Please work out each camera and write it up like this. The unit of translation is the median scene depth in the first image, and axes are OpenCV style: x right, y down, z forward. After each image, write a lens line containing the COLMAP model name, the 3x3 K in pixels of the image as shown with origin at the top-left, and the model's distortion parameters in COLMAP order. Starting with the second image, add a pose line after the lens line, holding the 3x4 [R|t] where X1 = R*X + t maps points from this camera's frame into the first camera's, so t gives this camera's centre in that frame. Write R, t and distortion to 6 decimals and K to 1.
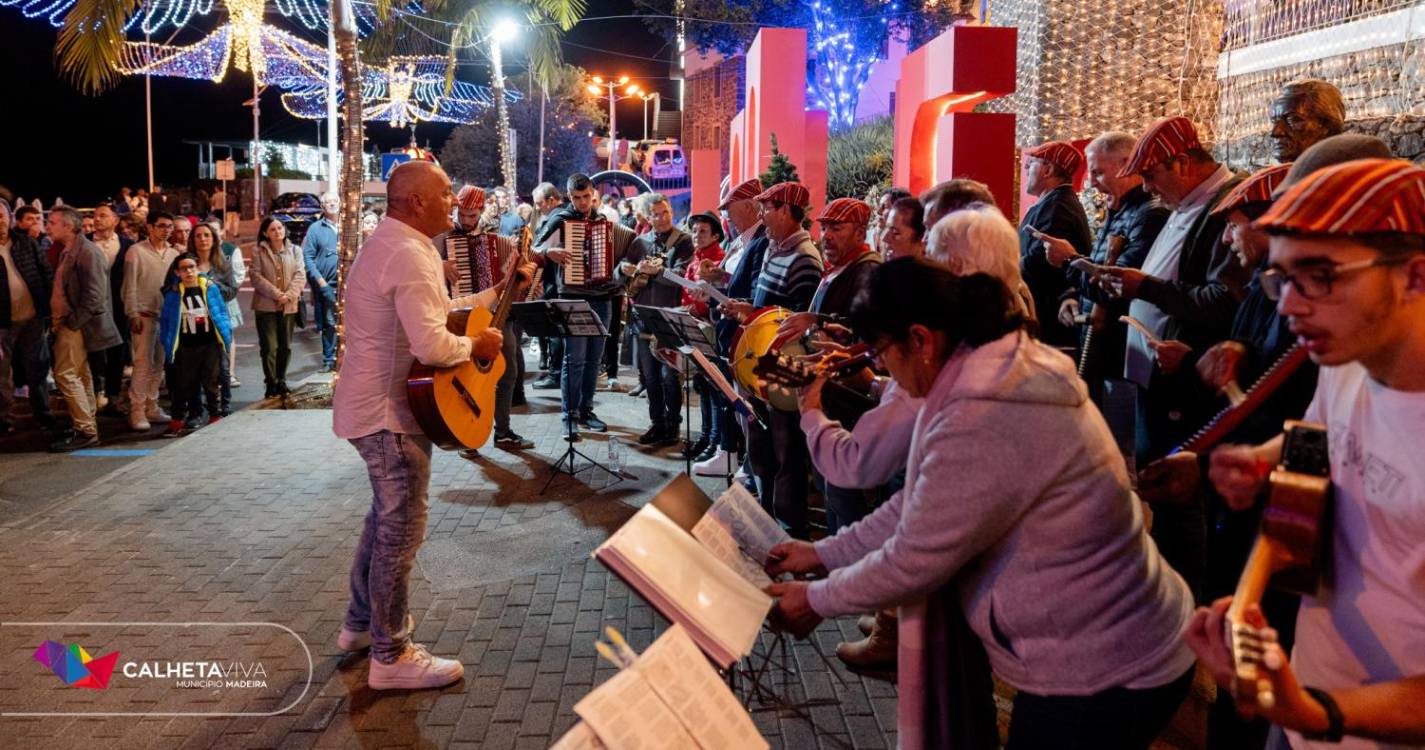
lens RADIAL K [[1985.4, 0, 710.6], [0, 1985.4, 305.7], [0, 0, 1]] dist [0.006303, 0.016746]
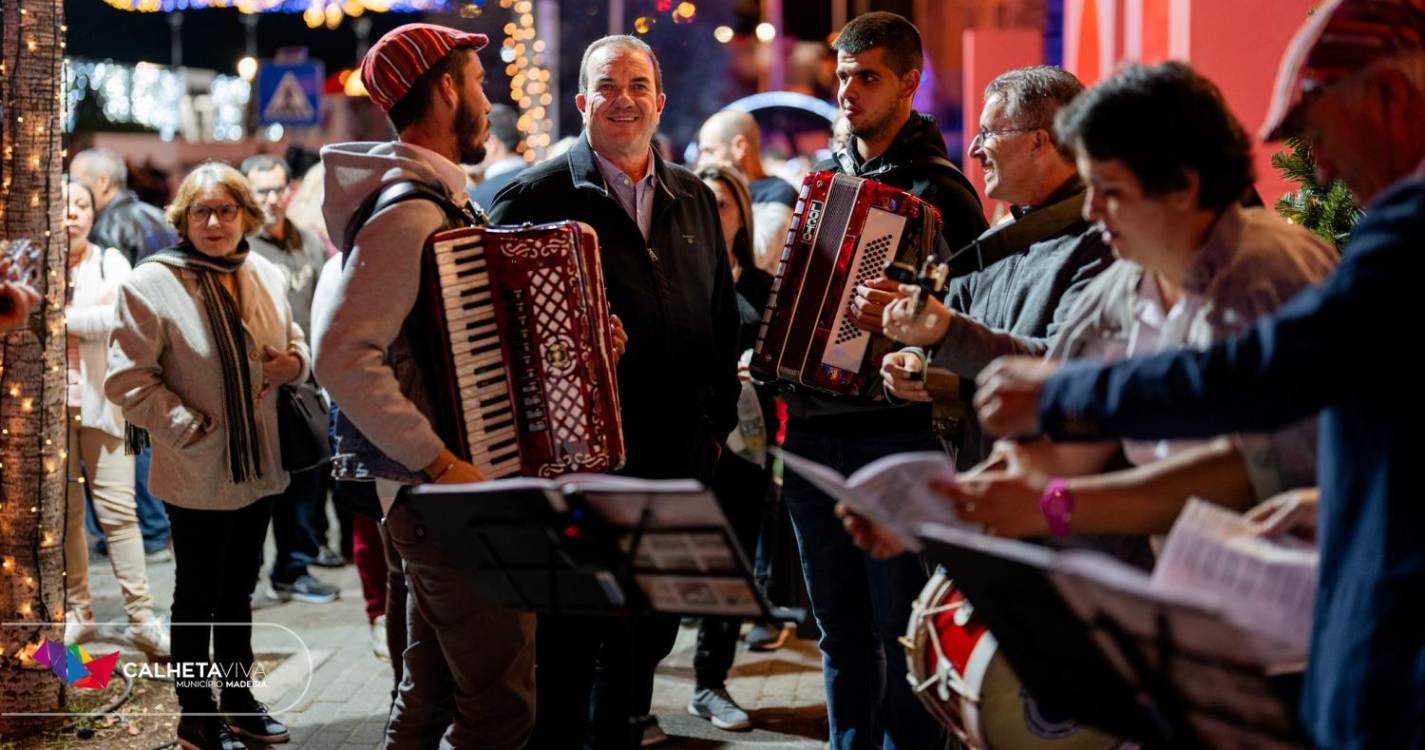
lens RADIAL K [[1985.4, 0, 710.6], [0, 1985.4, 305.7], [0, 0, 1]] dist [0.006303, 0.016746]
pose [[0.997421, -0.003517, -0.071686, -0.043745], [0.002517, 0.999898, -0.014032, -0.021278], [0.071728, 0.013815, 0.997329, 0.744287]]
